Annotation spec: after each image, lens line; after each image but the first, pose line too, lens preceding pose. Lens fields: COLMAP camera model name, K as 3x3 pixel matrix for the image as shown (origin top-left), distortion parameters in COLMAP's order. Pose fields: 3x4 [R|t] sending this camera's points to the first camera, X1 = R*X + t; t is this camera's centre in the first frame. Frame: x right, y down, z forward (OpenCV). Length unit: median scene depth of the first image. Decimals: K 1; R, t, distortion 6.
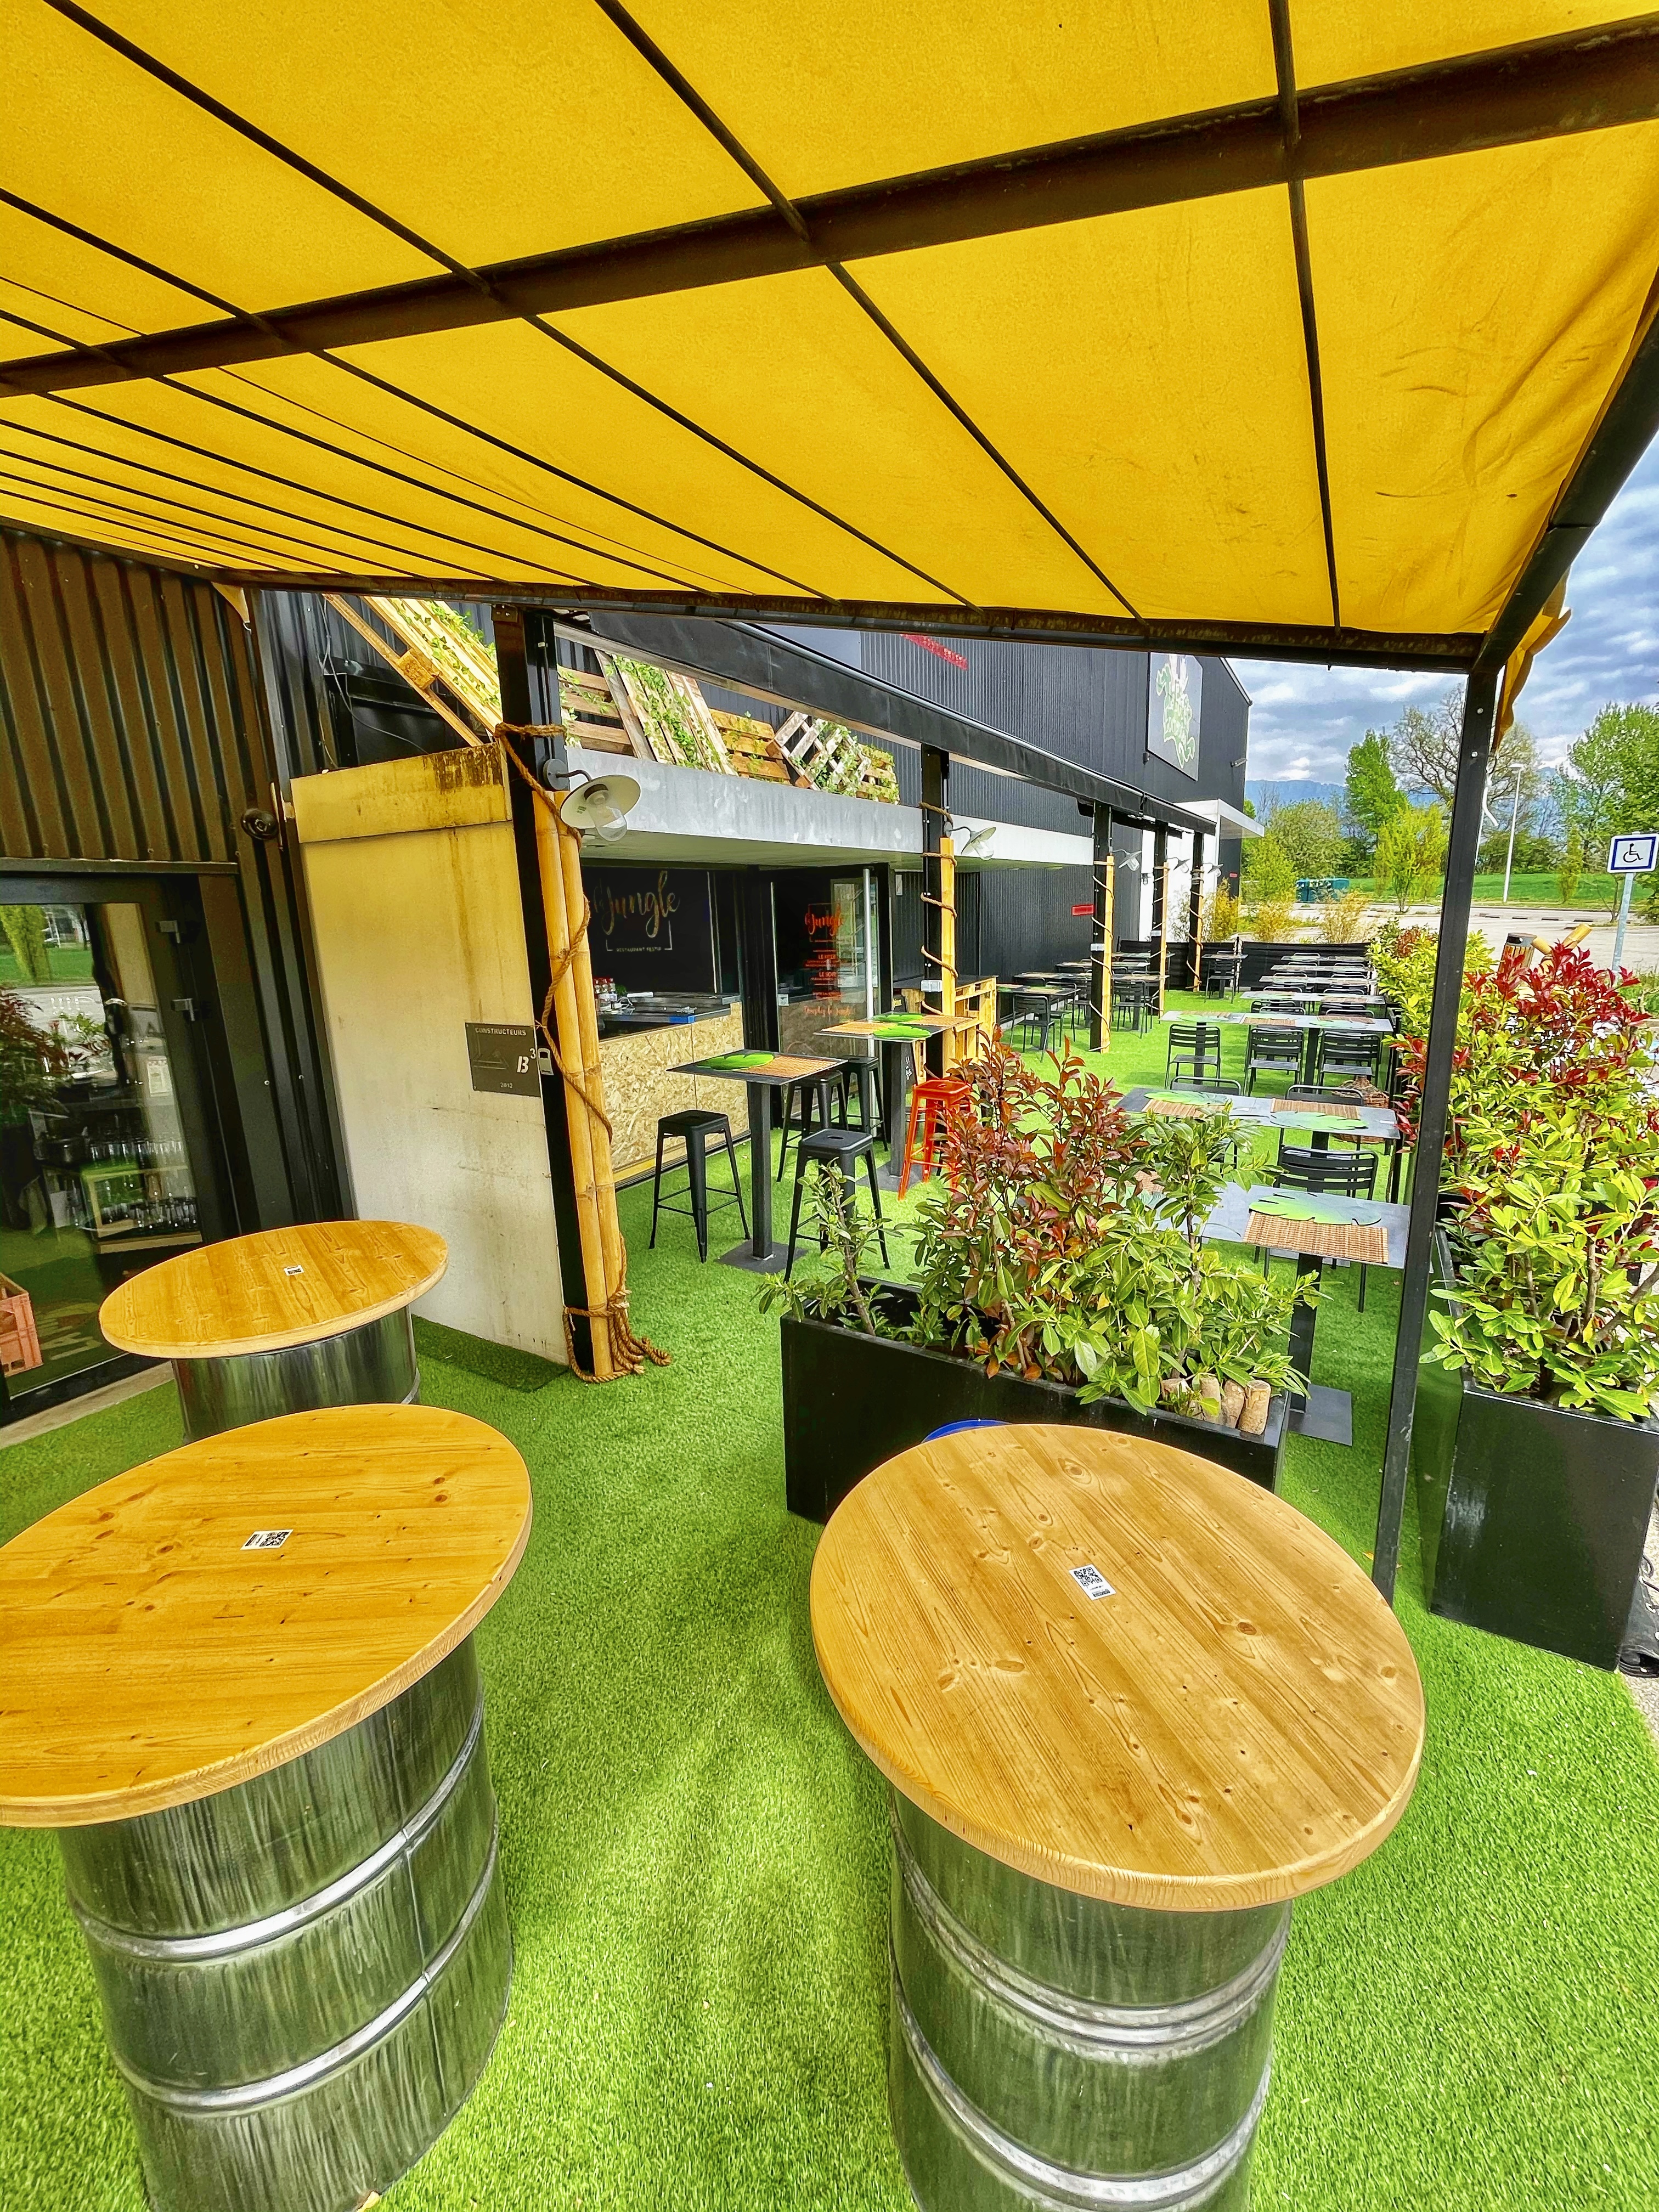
lens RADIAL K [[892.4, 0, 828.6], [0, 892.4, 1100.7], [0, 0, 1]] dist [-0.006880, 0.000236]
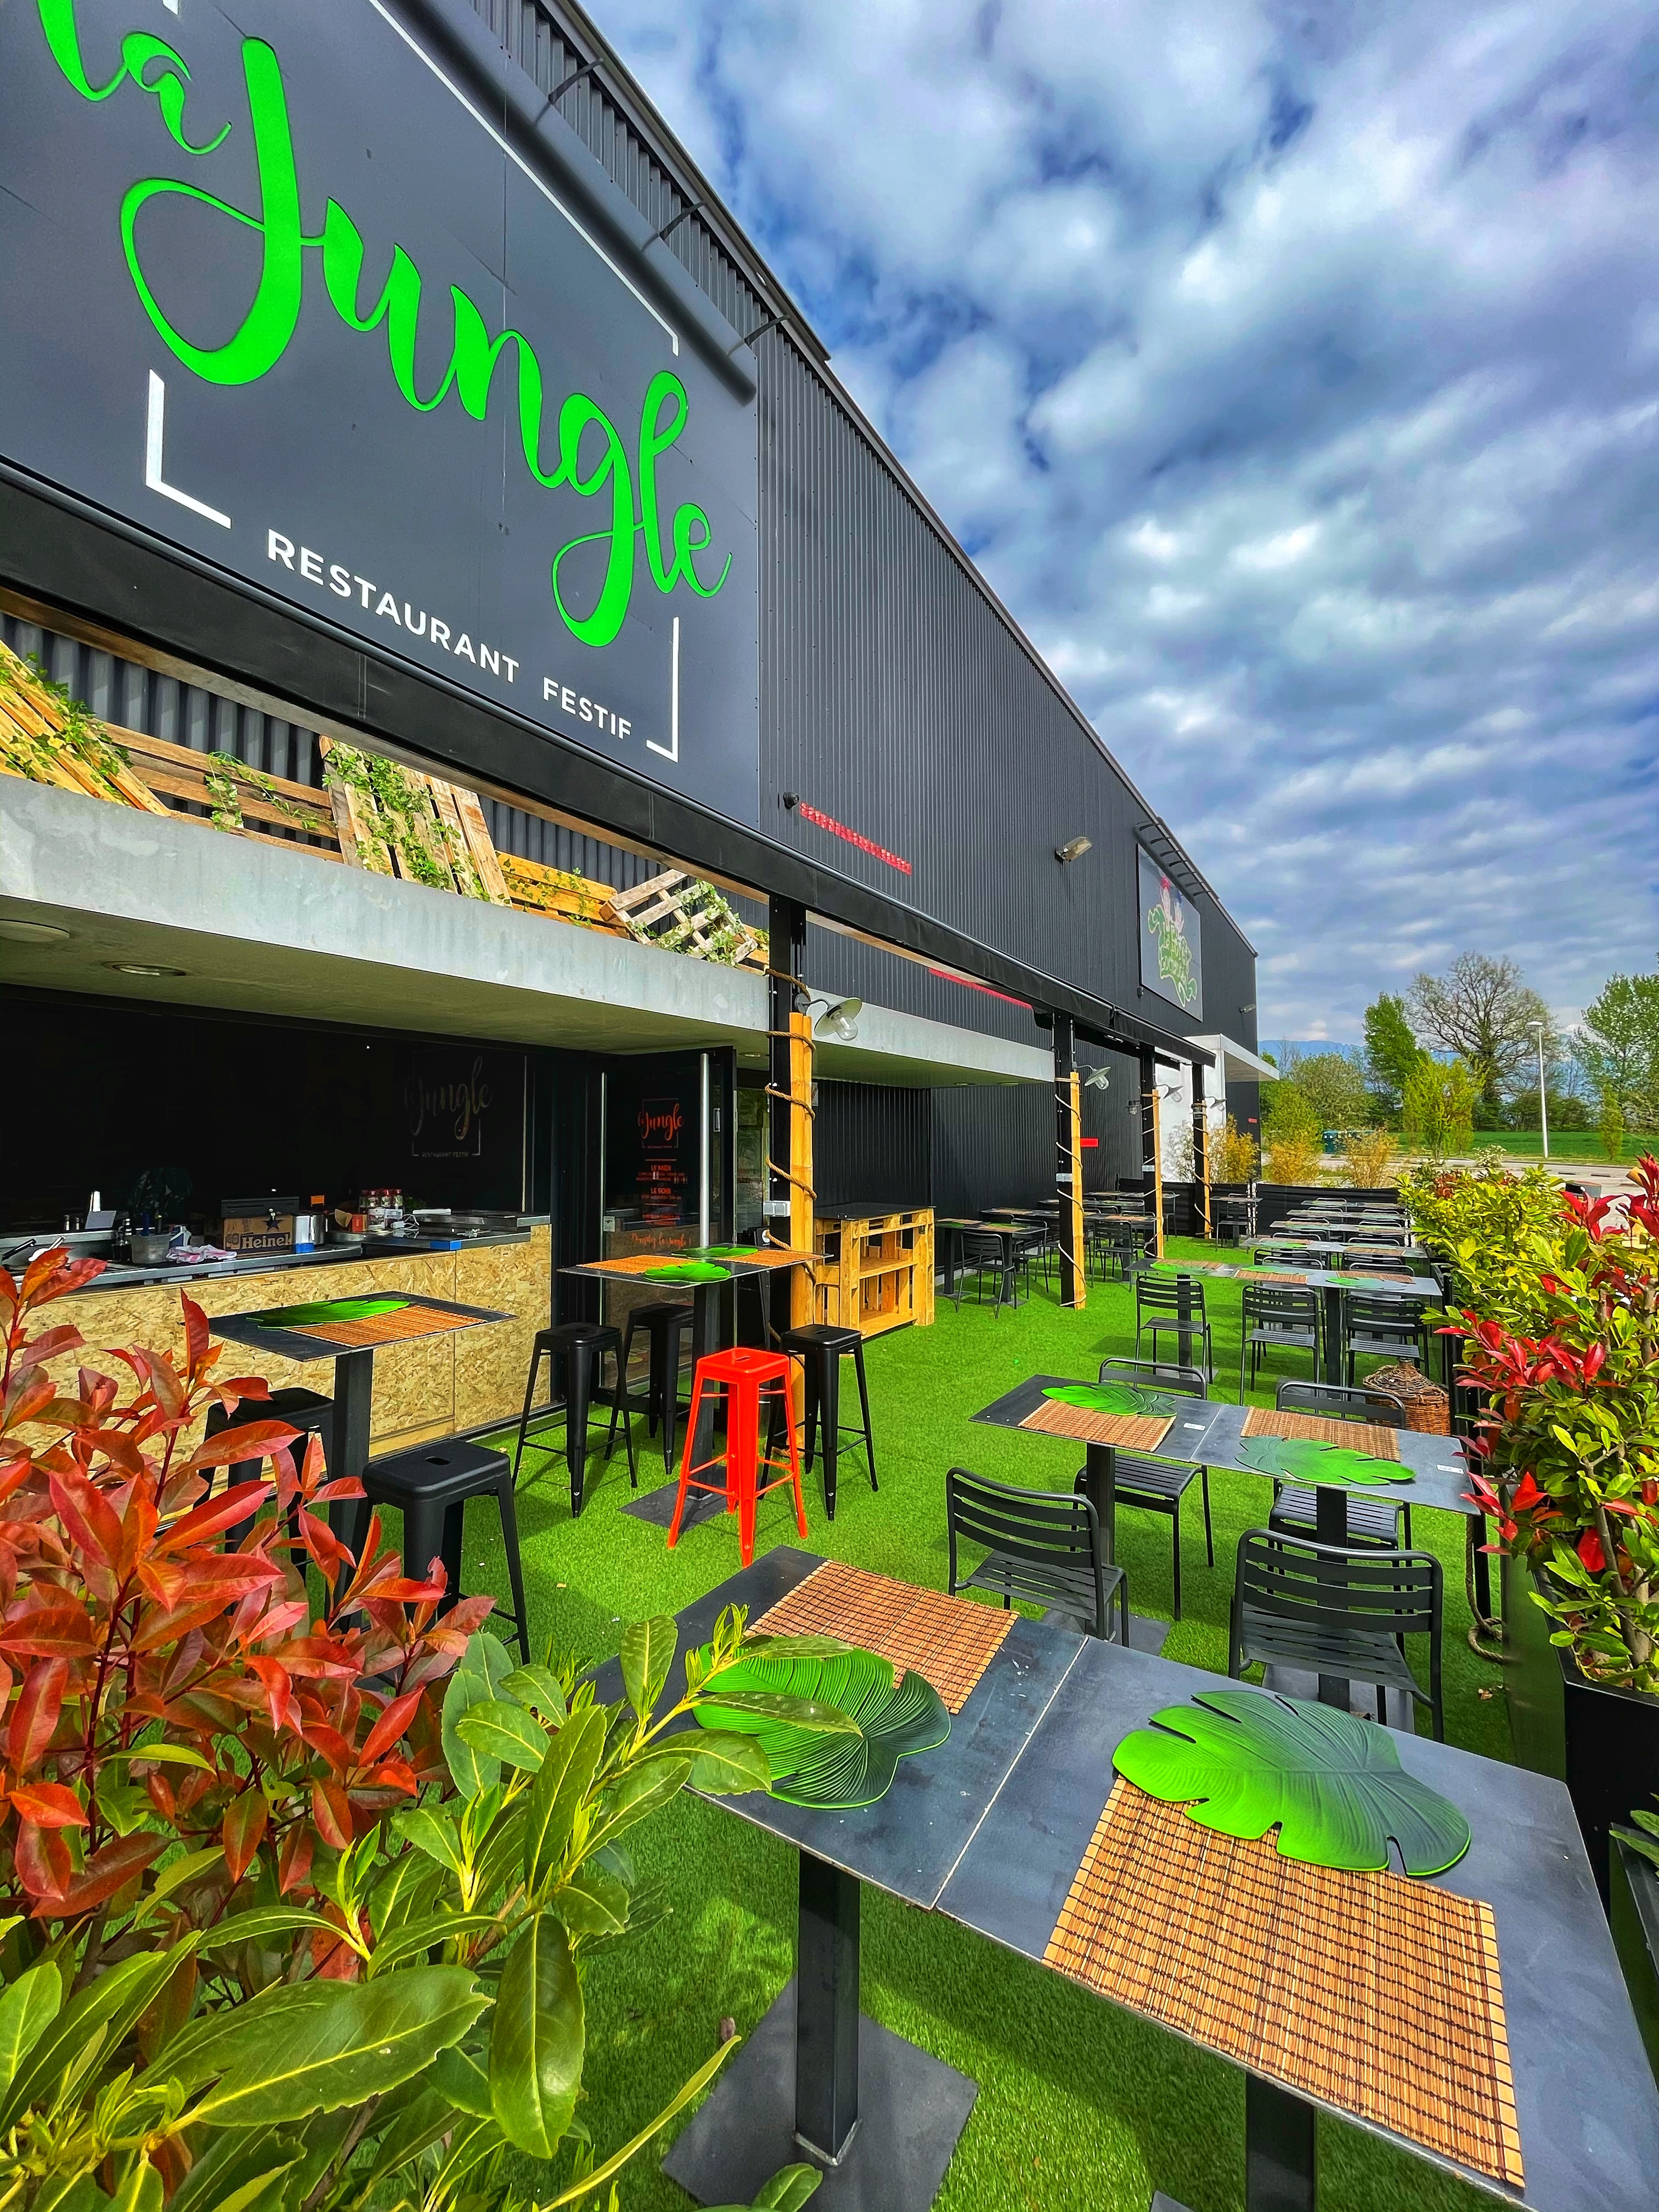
lens RADIAL K [[892.4, 0, 832.4], [0, 892.4, 1102.5], [0, 0, 1]] dist [-0.006880, 0.000236]
pose [[0.998934, 0.028493, -0.036323, 0.111454], [-0.036986, 0.964814, -0.260319, -0.015832], [0.027627, 0.261385, 0.964839, 0.172398]]
